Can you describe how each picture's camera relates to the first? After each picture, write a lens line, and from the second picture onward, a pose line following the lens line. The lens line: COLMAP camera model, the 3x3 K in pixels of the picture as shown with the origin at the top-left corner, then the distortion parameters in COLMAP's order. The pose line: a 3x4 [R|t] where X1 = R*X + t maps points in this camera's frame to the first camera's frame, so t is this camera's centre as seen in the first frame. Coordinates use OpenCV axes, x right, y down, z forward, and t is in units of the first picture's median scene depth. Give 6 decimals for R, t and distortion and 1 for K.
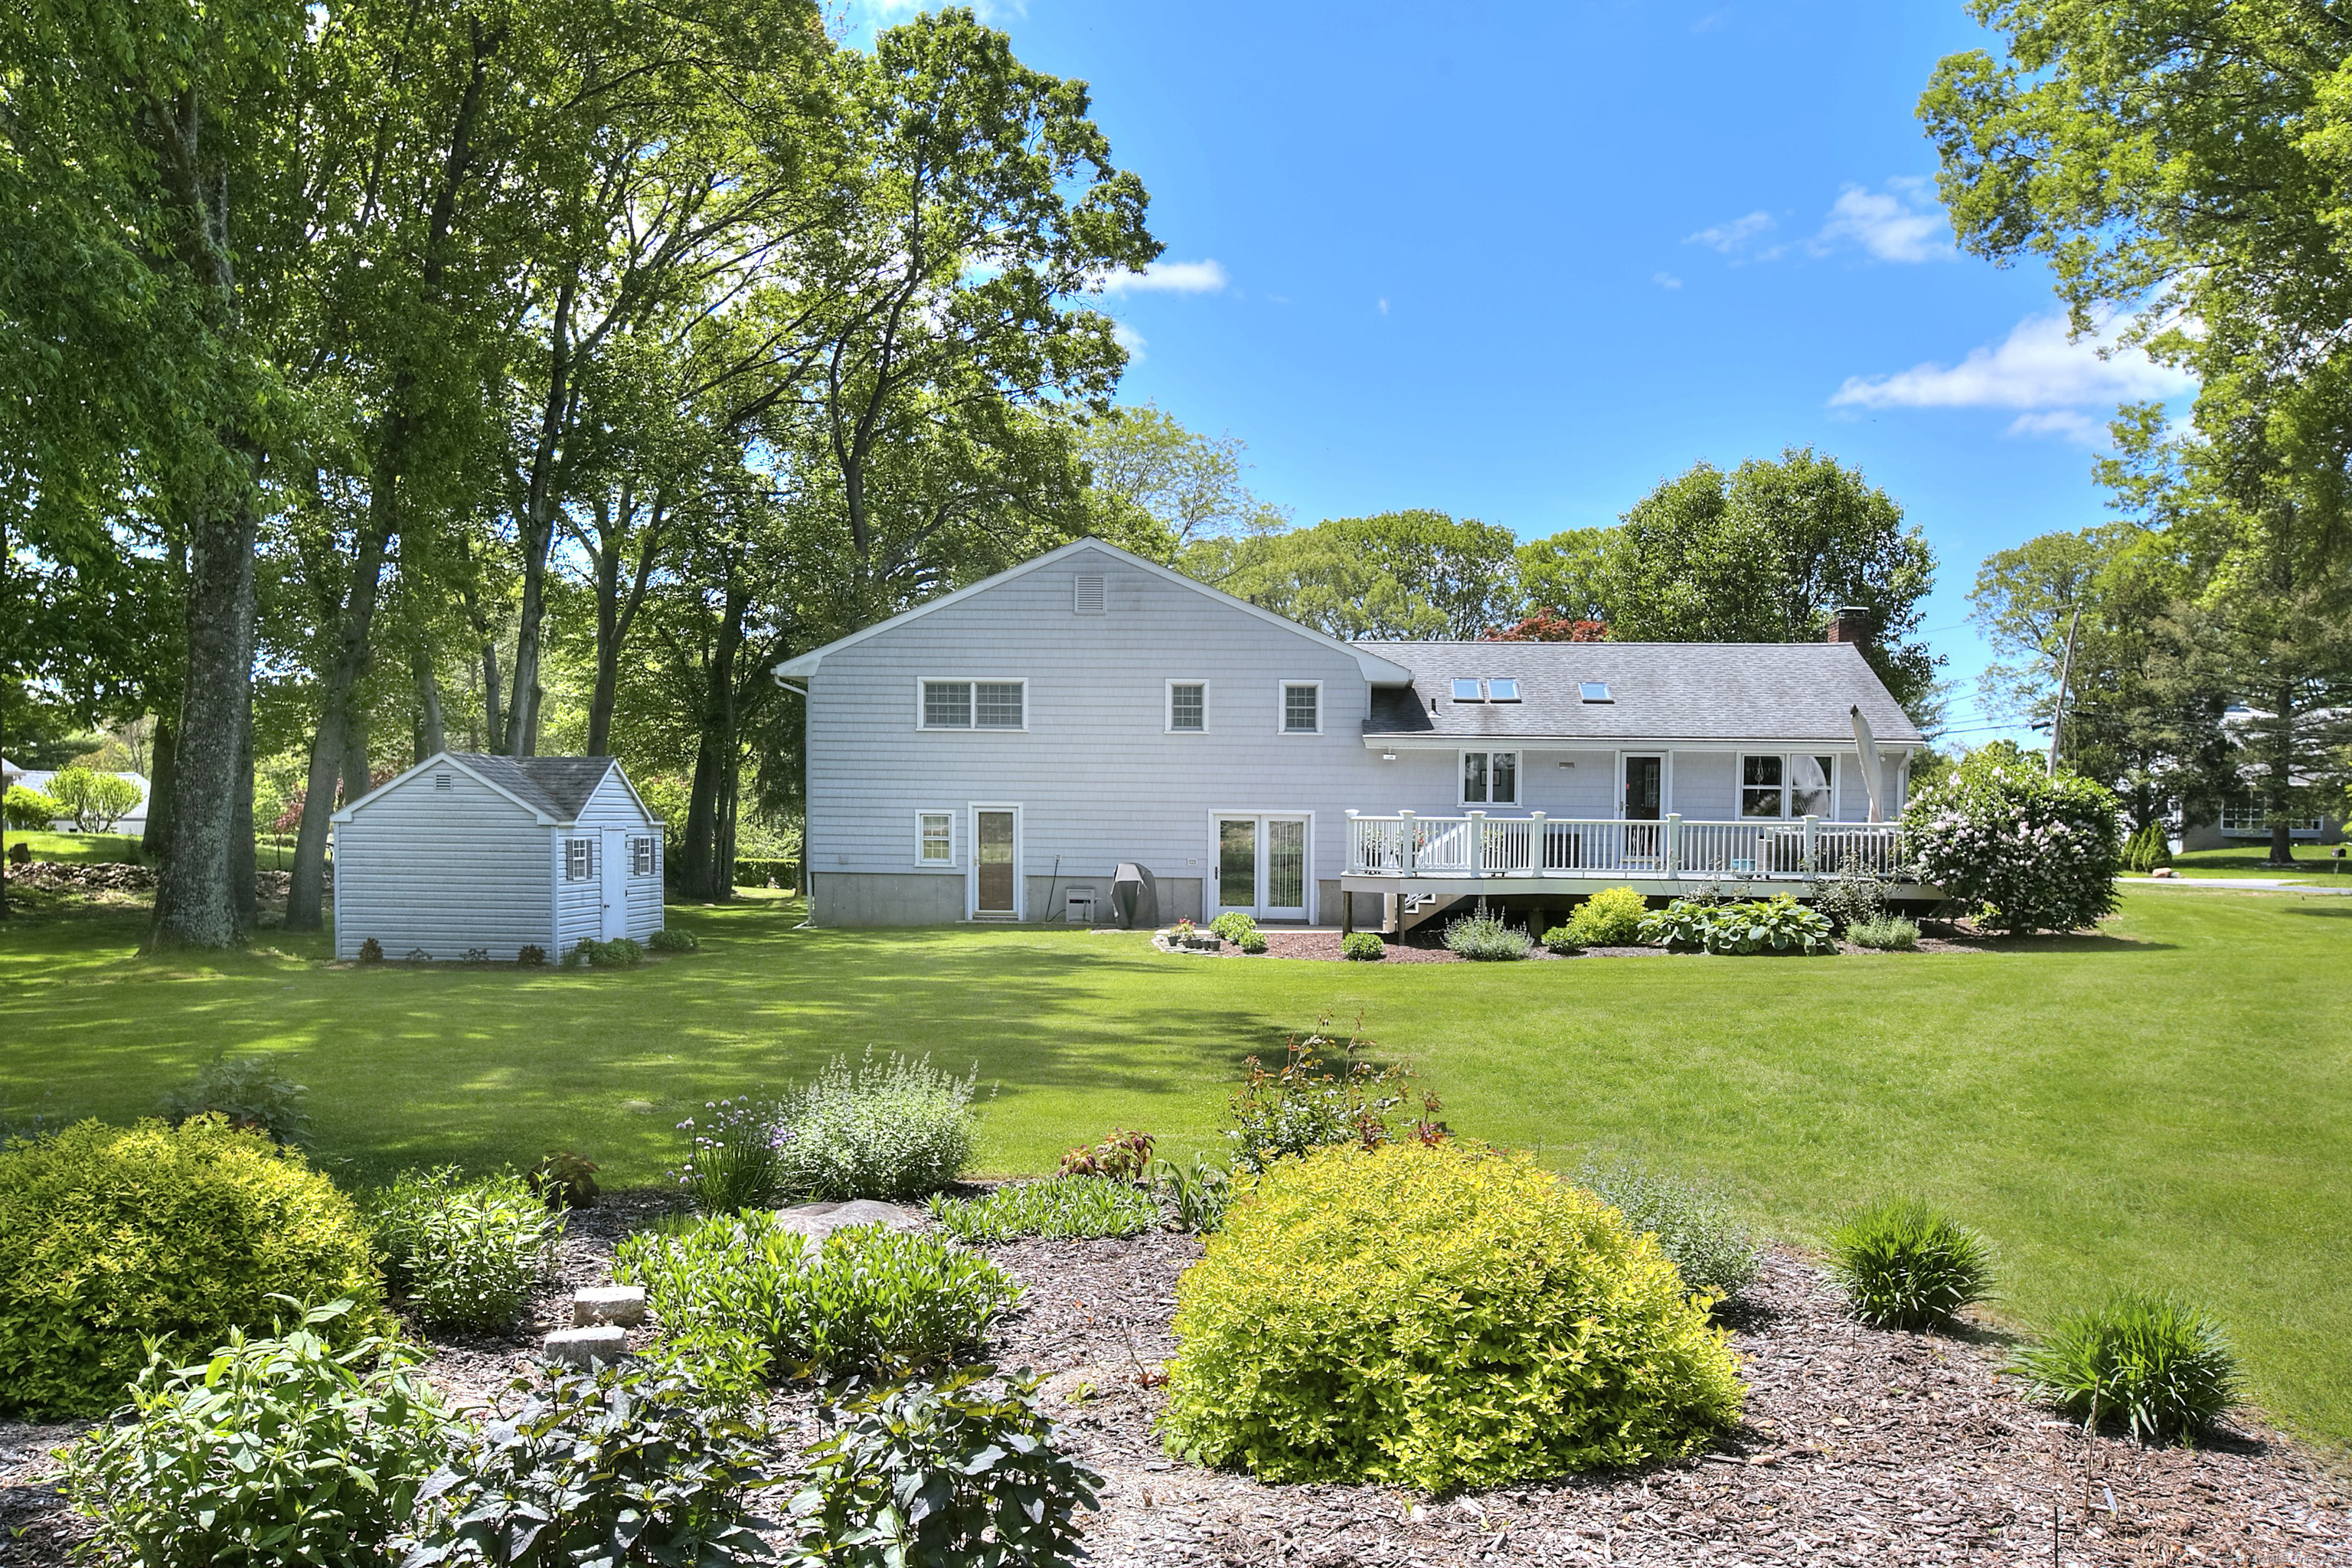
lens RADIAL K [[2244.9, 0, 1176.0], [0, 2244.9, 784.0], [0, 0, 1]] dist [-0.005524, 0.003281]
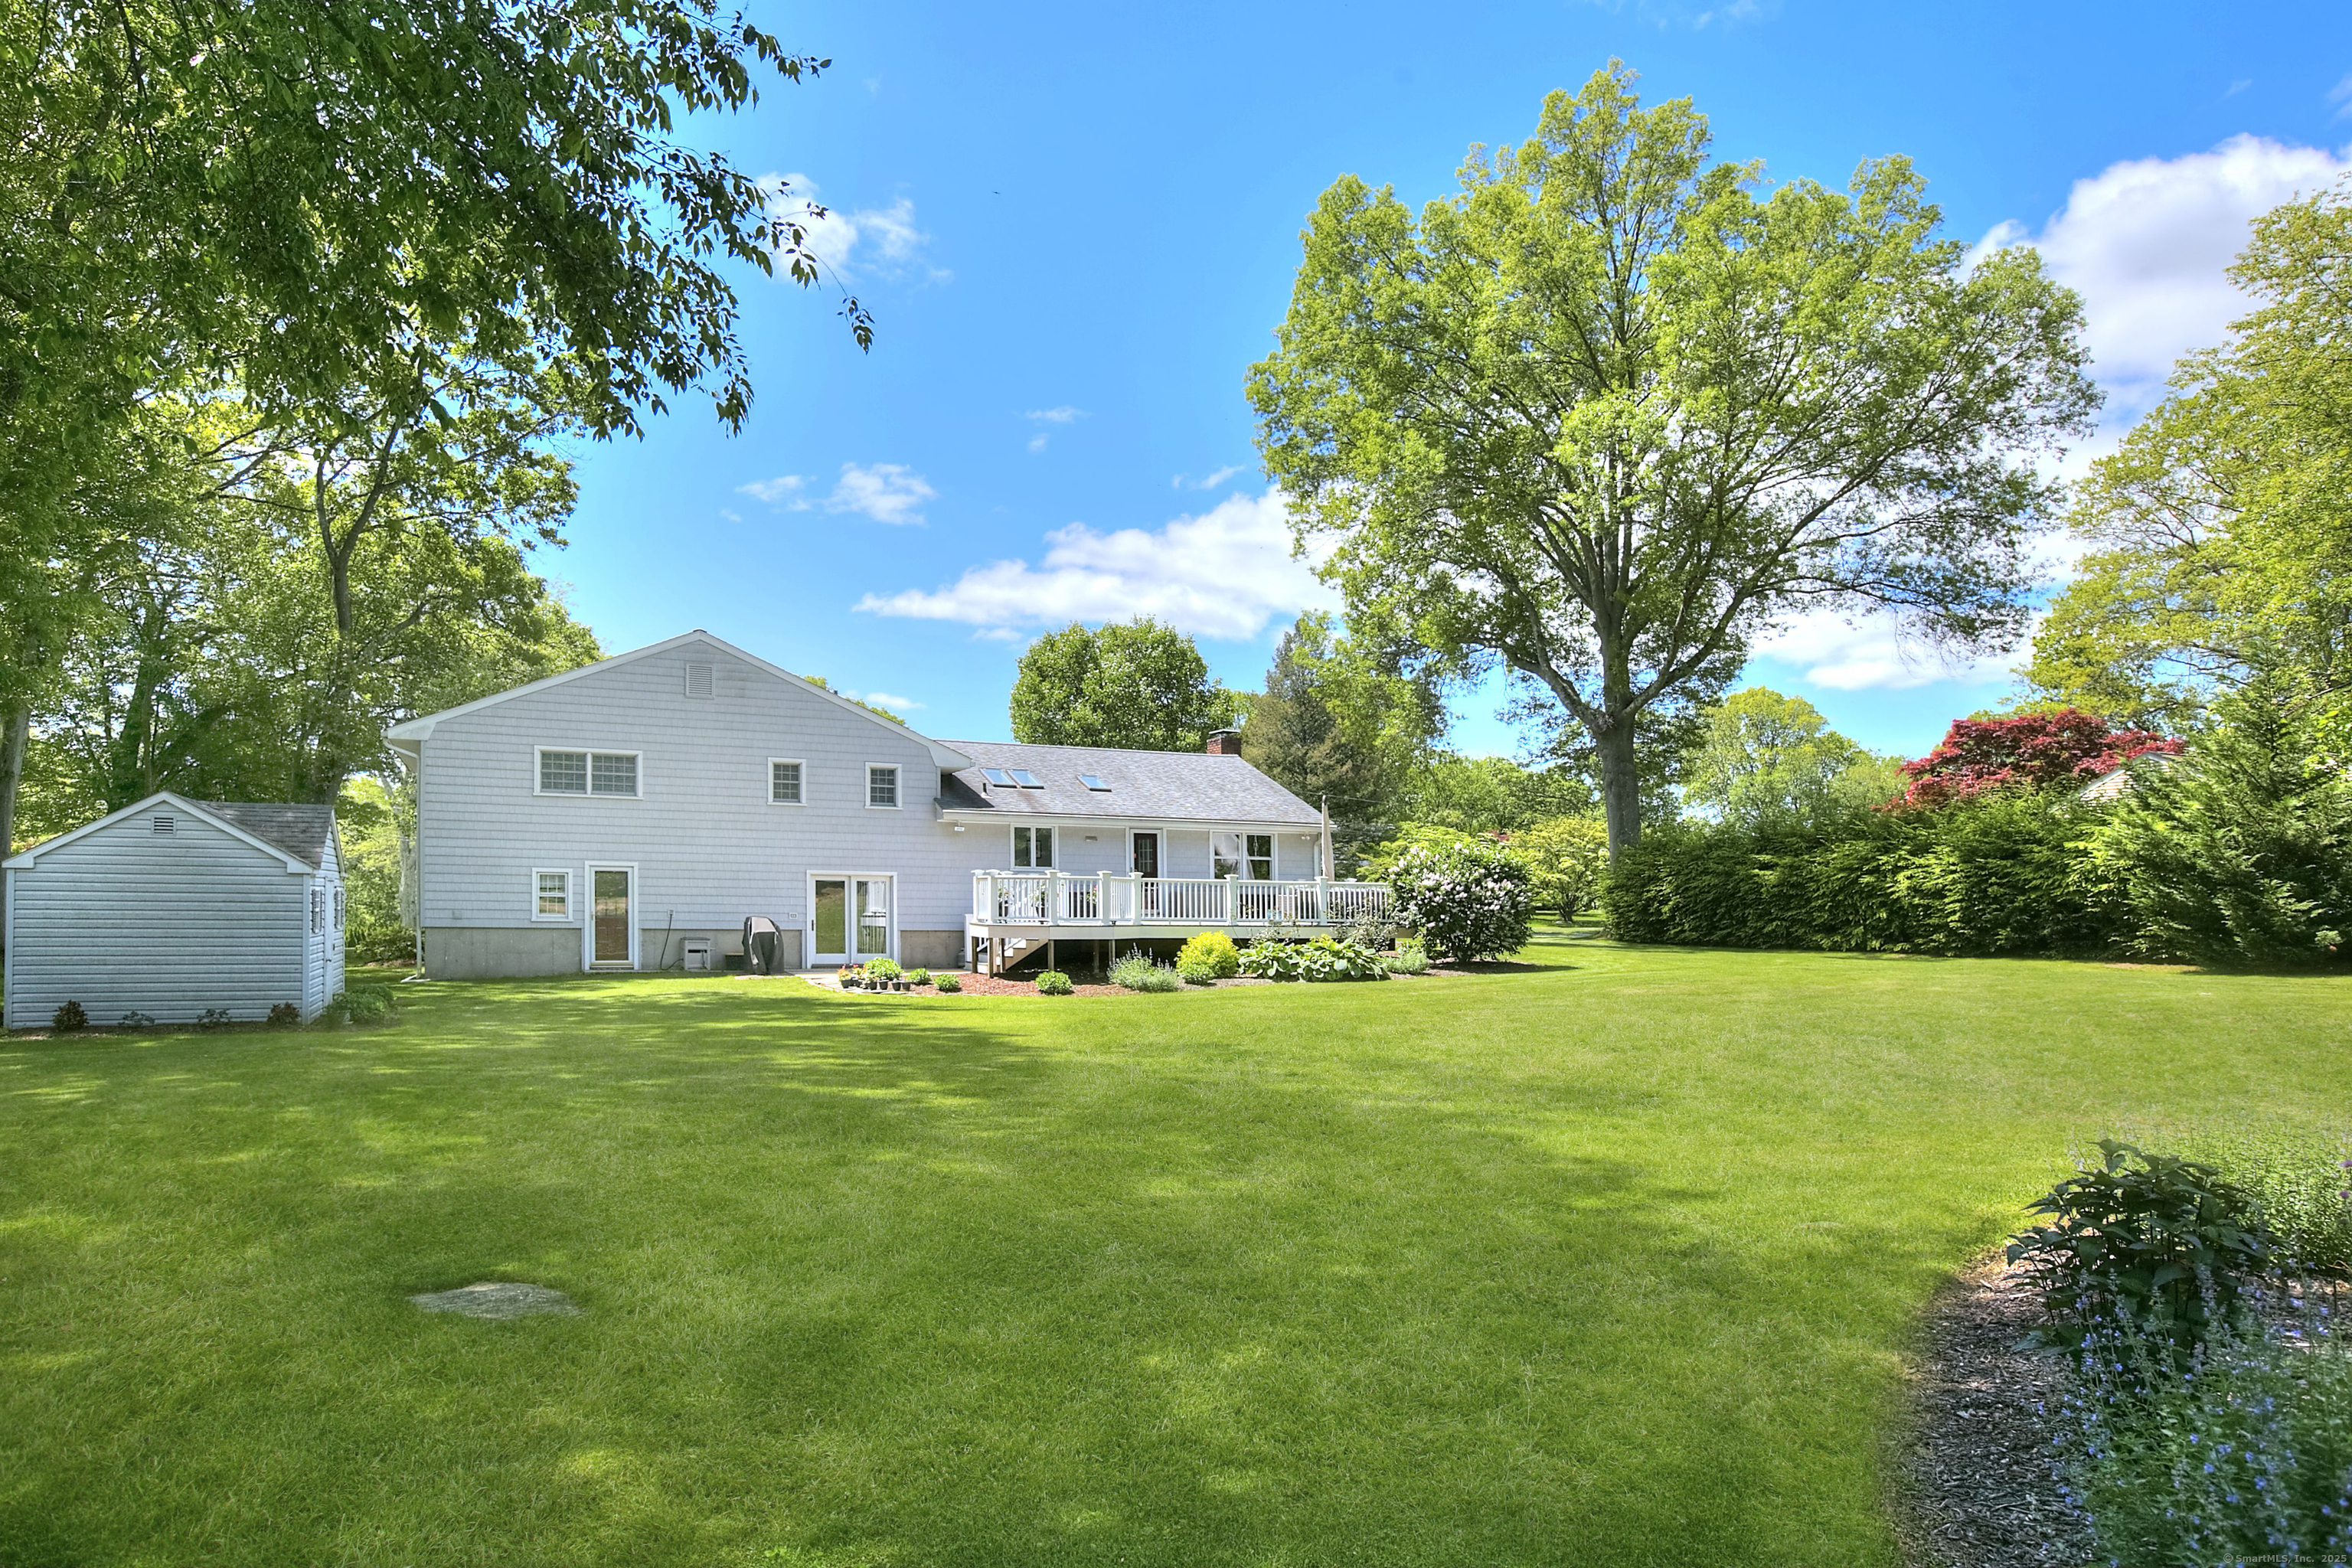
lens RADIAL K [[1536.4, 0, 1098.7], [0, 1536.4, 782.1], [0, 0, 1]] dist [-0.025885, 0.001644]
pose [[0.869634, 0.038308, 0.492208, -0.248396], [-0.009217, 0.998071, -0.061395, 0.013150], [-0.493610, 0.048855, 0.868310, 0.230333]]
